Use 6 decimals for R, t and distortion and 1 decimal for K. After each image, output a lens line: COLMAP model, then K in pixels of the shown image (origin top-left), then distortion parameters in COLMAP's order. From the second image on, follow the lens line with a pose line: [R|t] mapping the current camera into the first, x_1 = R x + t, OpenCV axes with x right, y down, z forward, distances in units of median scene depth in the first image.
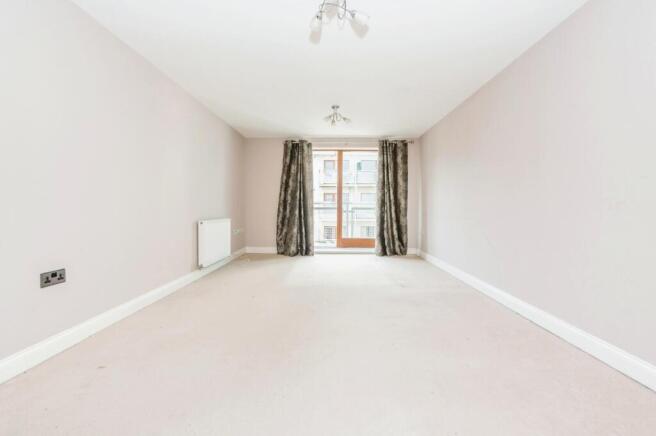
lens RADIAL K [[278.7, 0, 328.2], [0, 278.7, 215.3], [0, 0, 1]] dist [-0.012879, 0.004384]
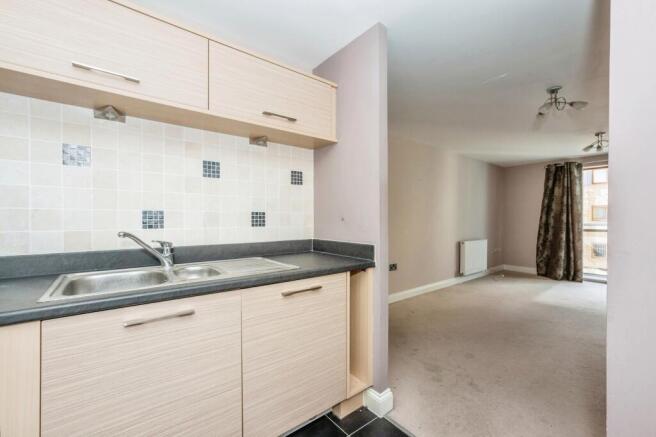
lens RADIAL K [[278.7, 0, 328.7], [0, 278.7, 219.5], [0, 0, 1]] dist [-0.012879, 0.004384]
pose [[0.627680, -0.002689, -0.778467, 0.133539], [-0.020098, 0.999605, -0.019657, -0.032296], [0.778212, 0.027984, 0.627378, -0.259584]]
